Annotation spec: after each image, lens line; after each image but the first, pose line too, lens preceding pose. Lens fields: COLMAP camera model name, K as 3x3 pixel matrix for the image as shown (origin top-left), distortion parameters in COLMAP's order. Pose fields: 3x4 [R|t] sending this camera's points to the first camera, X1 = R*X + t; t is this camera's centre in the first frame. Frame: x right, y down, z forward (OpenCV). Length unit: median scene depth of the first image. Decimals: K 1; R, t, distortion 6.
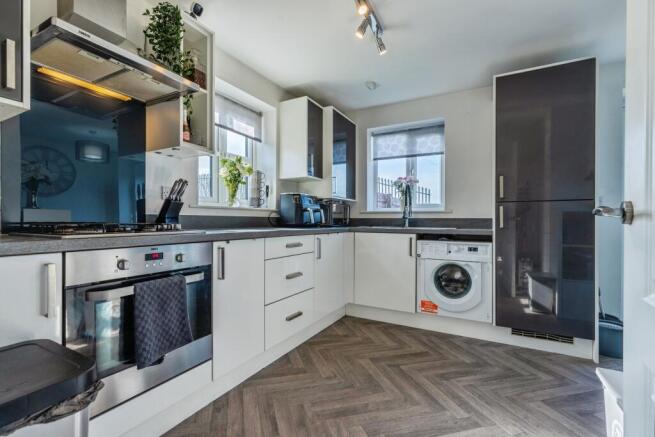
lens RADIAL K [[294.2, 0, 328.9], [0, 294.2, 224.4], [0, 0, 1]] dist [0.000756, -0.000006]
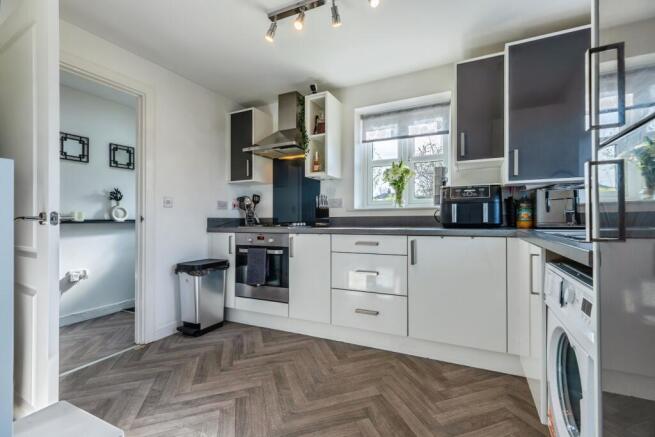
lens RADIAL K [[298.4, 0, 329.7], [0, 298.4, 216.4], [0, 0, 1]] dist [-0.000121, -0.000199]
pose [[0.038125, -0.014593, -0.999166, 1.012879], [-0.002271, 0.999890, -0.014690, -0.011080], [0.999270, 0.002829, 0.038088, 0.897867]]
